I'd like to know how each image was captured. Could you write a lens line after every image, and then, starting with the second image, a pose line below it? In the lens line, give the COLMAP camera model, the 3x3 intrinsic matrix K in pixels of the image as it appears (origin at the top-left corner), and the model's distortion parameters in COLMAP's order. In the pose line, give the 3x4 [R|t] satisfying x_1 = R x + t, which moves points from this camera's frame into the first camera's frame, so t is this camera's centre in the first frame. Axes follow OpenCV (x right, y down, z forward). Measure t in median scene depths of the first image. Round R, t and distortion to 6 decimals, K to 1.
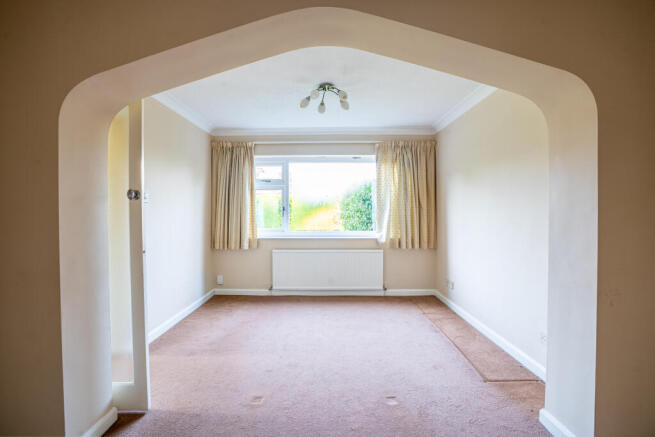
lens RADIAL K [[316.3, 0, 322.1], [0, 316.3, 216.4], [0, 0, 1]] dist [-0.029435, 0.005679]
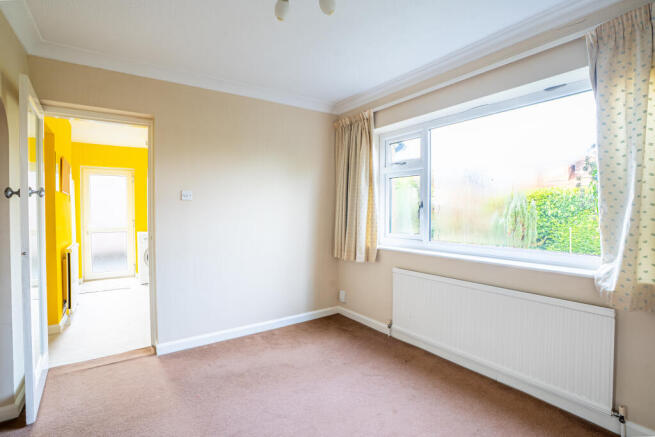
lens RADIAL K [[316.3, 0, 330.1], [0, 316.3, 215.7], [0, 0, 1]] dist [-0.029435, 0.005679]
pose [[0.584077, 0.015284, -0.811554, 0.295508], [-0.015969, 0.999846, 0.007337, -0.004742], [0.811541, 0.008674, 0.584231, 0.512899]]
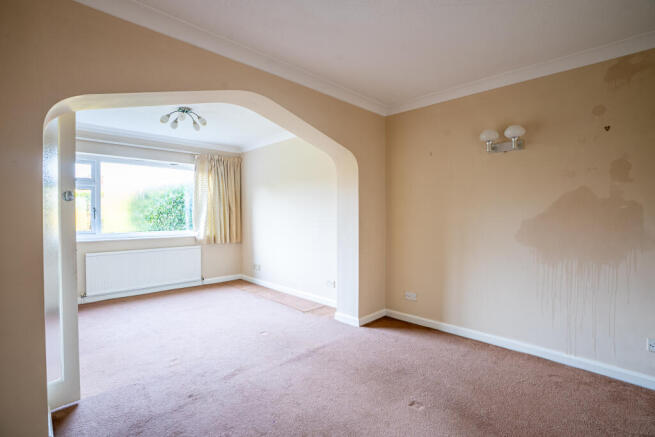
lens RADIAL K [[316.3, 0, 328.7], [0, 316.3, 215.3], [0, 0, 1]] dist [-0.029435, 0.005679]
pose [[0.697301, -0.002388, 0.716774, -0.315750], [0.008975, 0.999945, -0.005400, 0.003449], [-0.716722, 0.010199, 0.697284, -0.156945]]
